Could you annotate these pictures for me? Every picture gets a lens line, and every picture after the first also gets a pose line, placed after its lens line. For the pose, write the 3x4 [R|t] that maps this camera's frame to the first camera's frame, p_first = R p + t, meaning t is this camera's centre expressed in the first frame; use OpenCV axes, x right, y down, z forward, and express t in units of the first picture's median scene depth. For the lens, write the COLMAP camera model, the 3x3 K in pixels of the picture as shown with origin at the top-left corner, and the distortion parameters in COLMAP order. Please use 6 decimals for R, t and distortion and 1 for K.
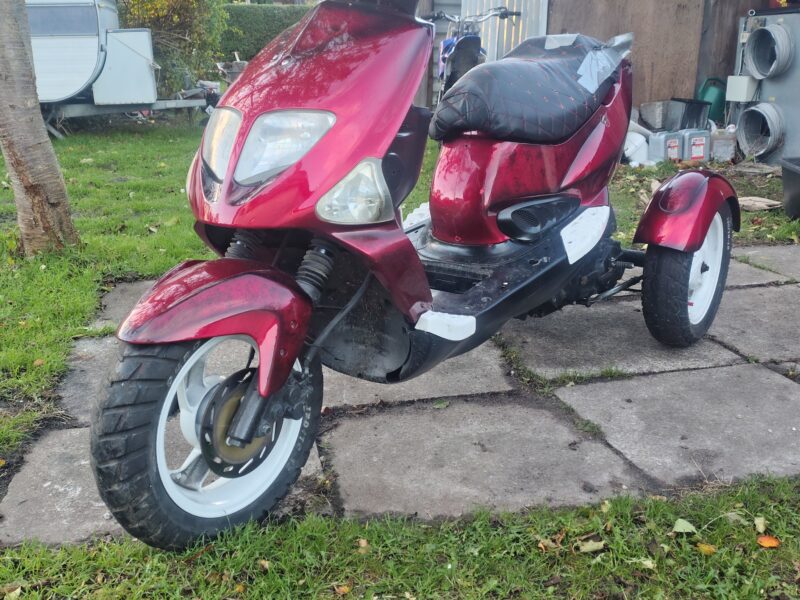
lens RADIAL K [[778.1, 0, 400.0], [0, 778.1, 300.0], [0, 0, 1]] dist [0.057820, -0.004284]
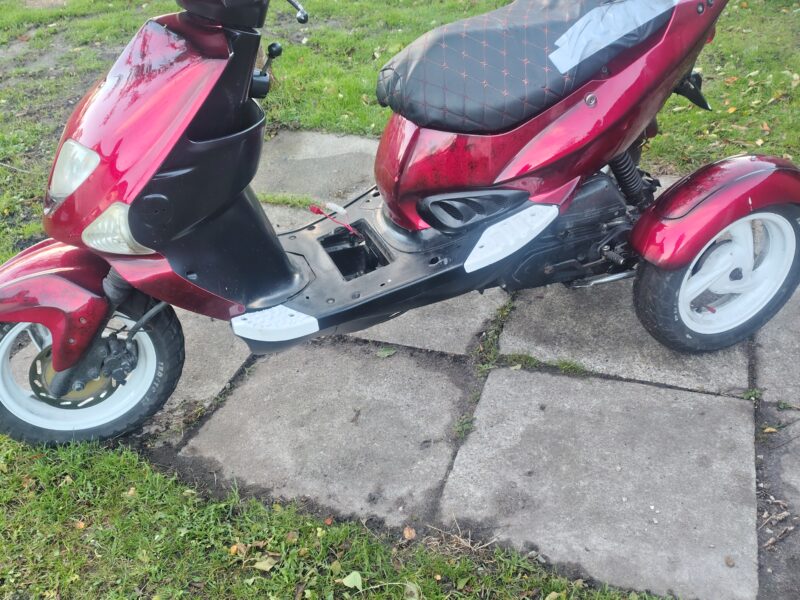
lens RADIAL K [[778.1, 0, 400.0], [0, 778.1, 300.0], [0, 0, 1]] dist [0.057820, -0.004284]
pose [[0.855915, 0.261405, -0.446180, 0.556515], [-0.106538, 0.933453, 0.342512, -0.317496], [0.506022, -0.245626, 0.826807, 0.153834]]
